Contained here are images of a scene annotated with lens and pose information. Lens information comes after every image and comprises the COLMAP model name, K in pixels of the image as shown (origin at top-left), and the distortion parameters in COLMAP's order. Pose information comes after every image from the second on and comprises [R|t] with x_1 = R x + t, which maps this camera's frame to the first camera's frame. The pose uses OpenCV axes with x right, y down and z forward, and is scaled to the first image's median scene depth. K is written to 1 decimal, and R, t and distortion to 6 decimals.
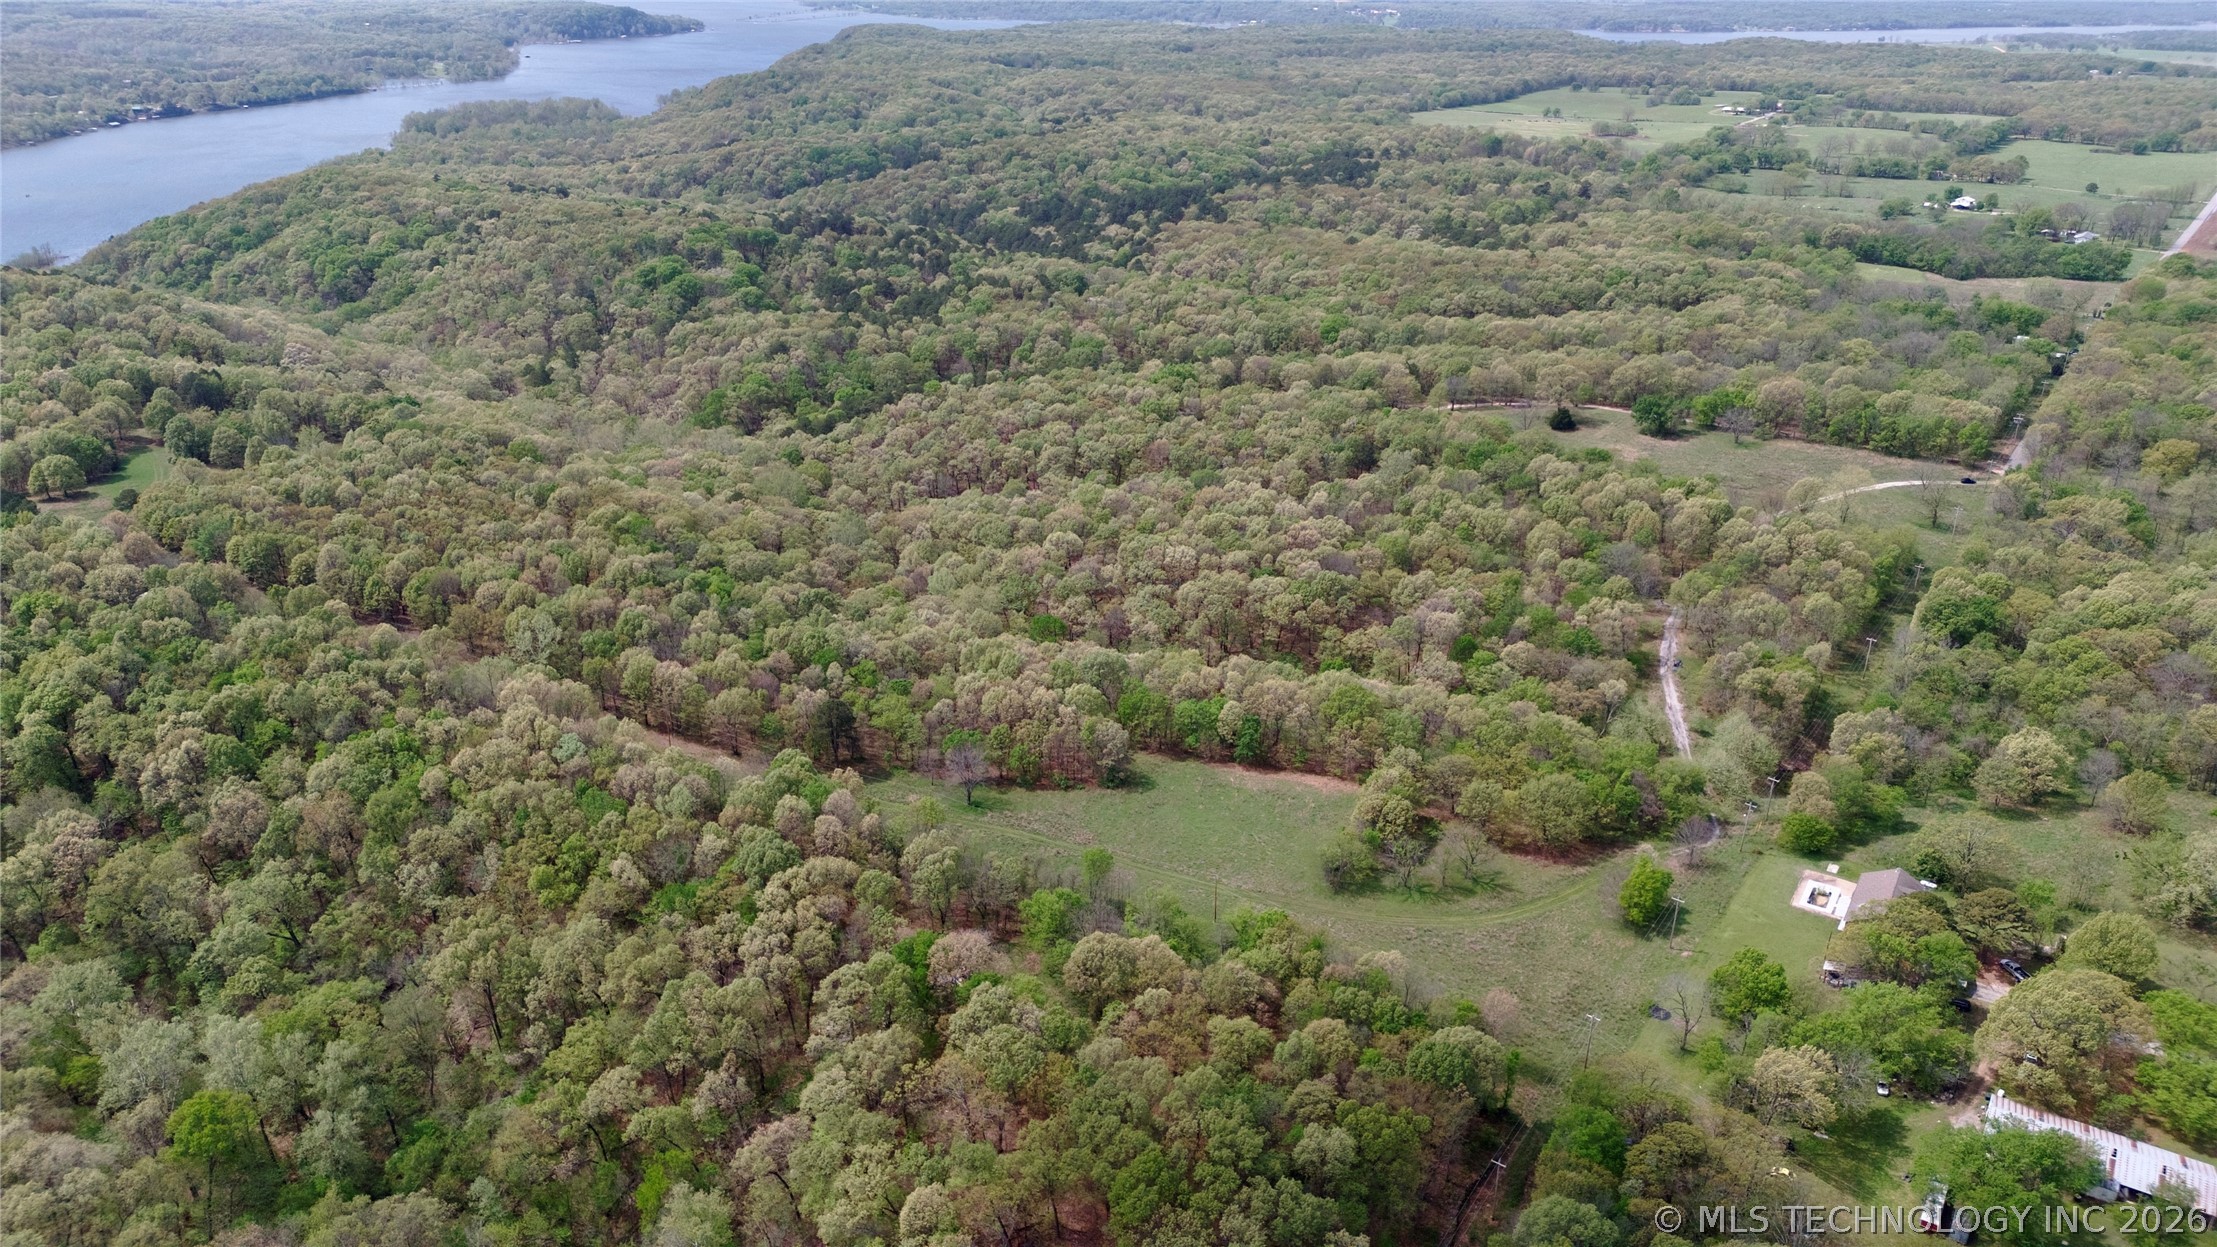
lens RADIAL K [[1539.8, 0, 1075.7], [0, 1539.8, 626.8], [0, 0, 1]] dist [0.077848, -0.079972]
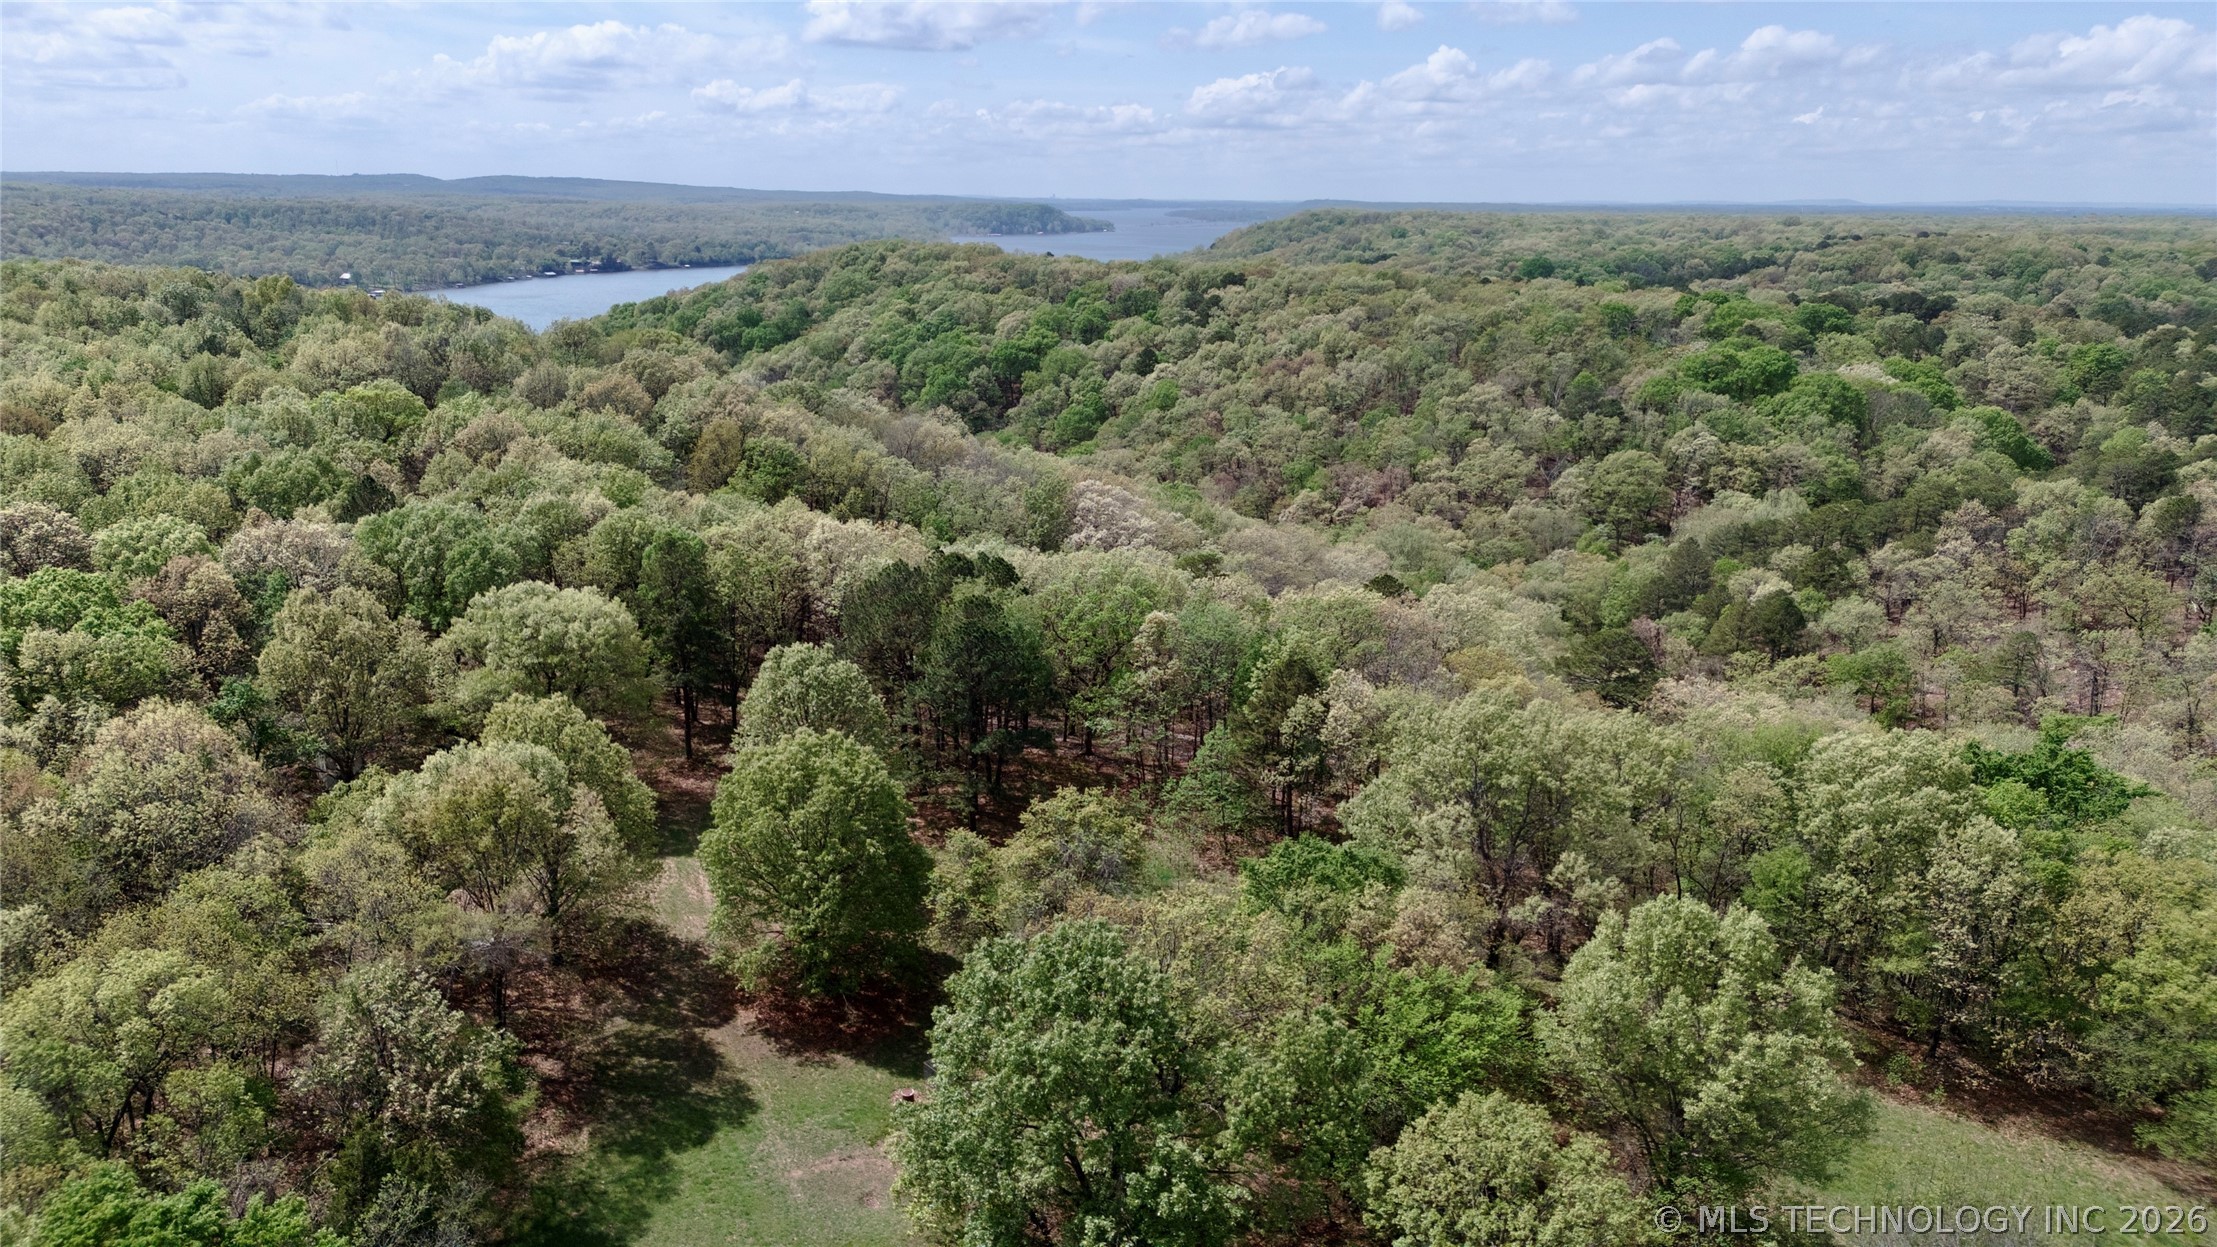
lens RADIAL K [[1516.7, 0, 1073.6], [0, 1516.7, 622.2], [0, 0, 1]] dist [-0.002342, 0.001687]
pose [[0.981102, 0.058989, -0.184279, -0.539311], [-0.084556, 0.987351, -0.134118, -0.139615], [0.174036, 0.147166, 0.973680, 0.868164]]
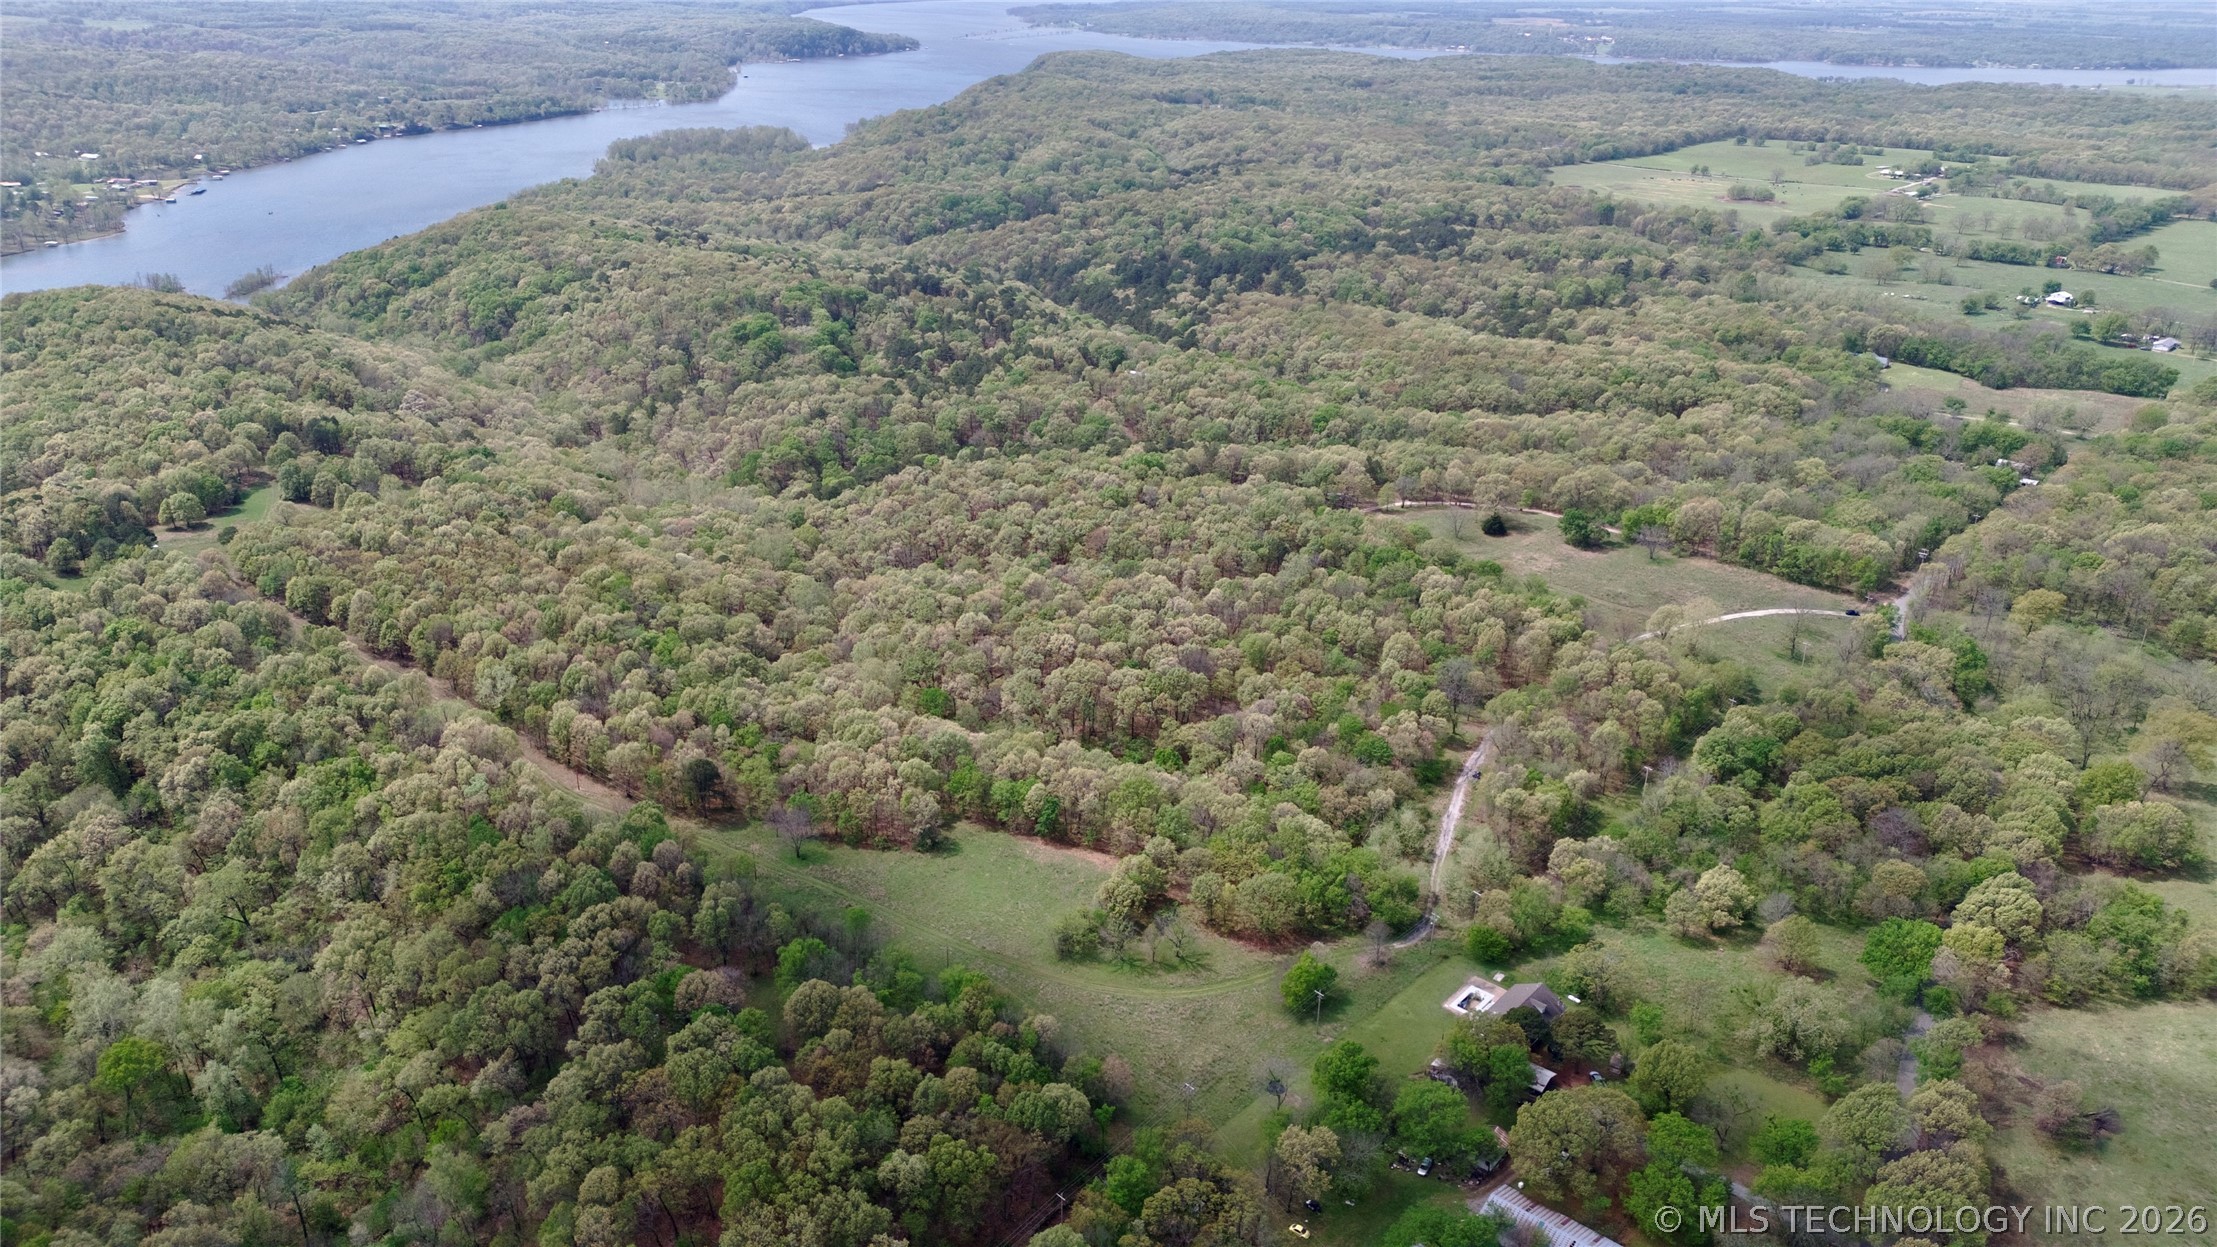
lens RADIAL K [[1534.2, 0, 1085.4], [0, 1534.2, 626.8], [0, 0, 1]] dist [0.083607, -0.084377]
pose [[0.990000, 0.065807, -0.124779, 0.180813], [-0.065861, 0.997822, 0.003695, -0.051064], [0.124750, 0.004560, 0.992178, -0.101815]]
